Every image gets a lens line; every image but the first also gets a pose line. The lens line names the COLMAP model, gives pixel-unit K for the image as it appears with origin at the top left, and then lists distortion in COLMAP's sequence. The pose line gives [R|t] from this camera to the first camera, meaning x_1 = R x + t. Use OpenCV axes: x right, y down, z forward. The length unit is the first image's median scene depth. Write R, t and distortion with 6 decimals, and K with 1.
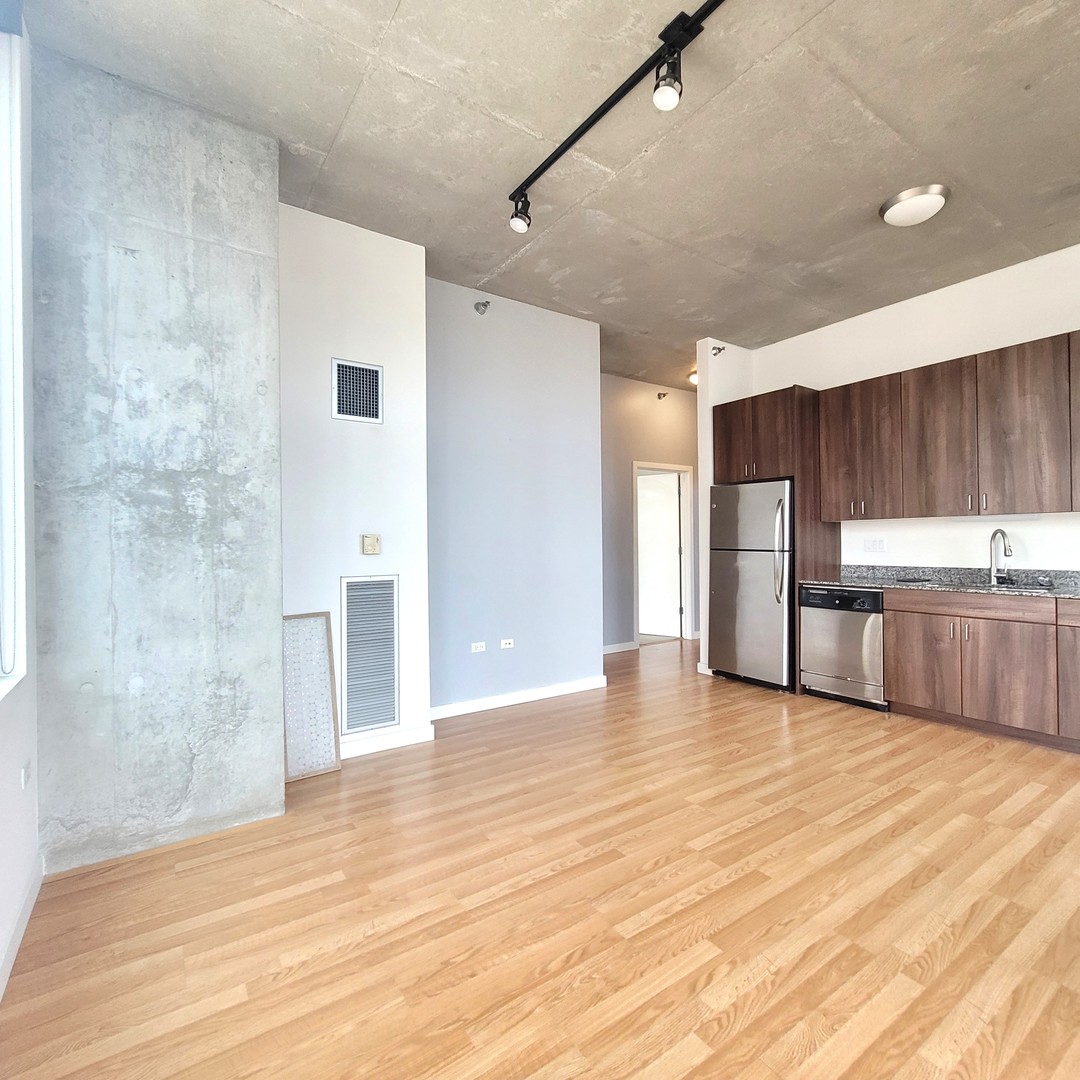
lens RADIAL K [[562.8, 0, 540.0], [0, 562.8, 540.0], [0, 0, 1]] dist [0.002796, -0.000908]
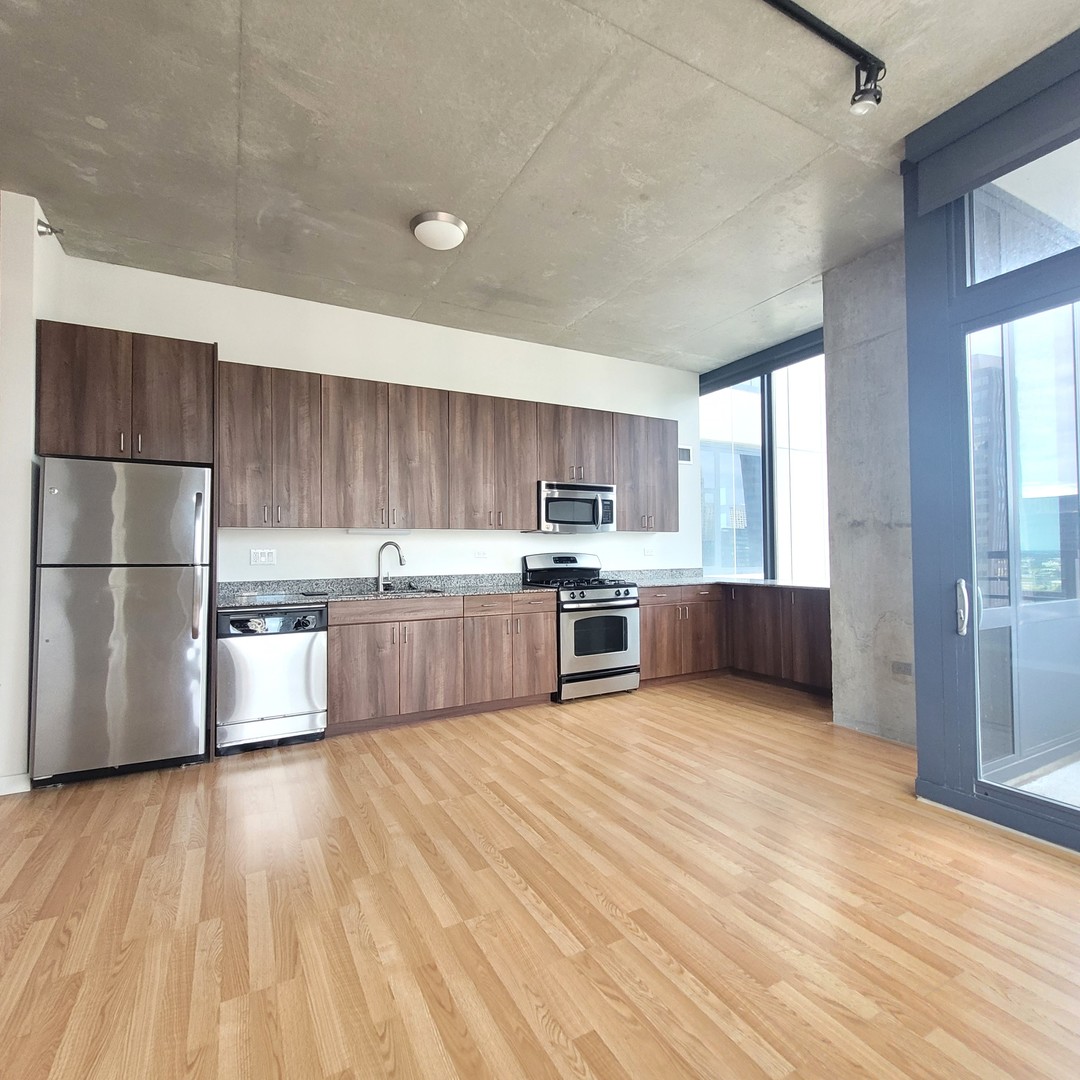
lens RADIAL K [[573.5, 0, 546.4], [0, 573.5, 539.2], [0, 0, 1]] dist [0.001289, -0.000828]
pose [[0.100256, 0.034766, 0.994354, -0.334139], [0.008047, 0.999328, -0.035752, 0.021652], [-0.994929, 0.011586, 0.099909, 0.642523]]
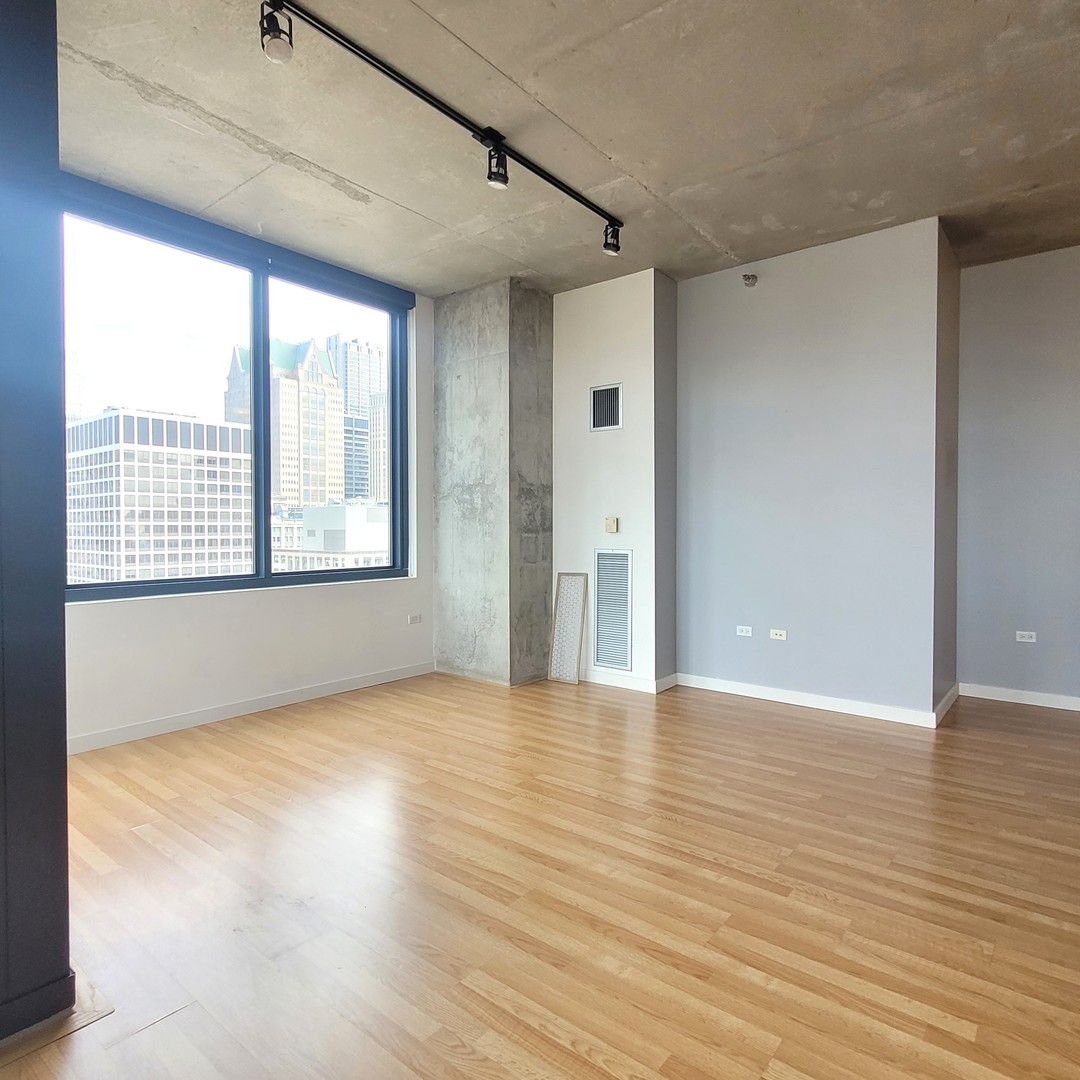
lens RADIAL K [[666.3, 0, 544.7], [0, 666.3, 538.0], [0, 0, 1]] dist [0.004499, -0.002982]
pose [[0.287681, 0.027162, -0.957341, 1.094173], [-0.001625, 0.999610, 0.027873, -0.004138], [0.957725, -0.006463, 0.287613, 0.404777]]
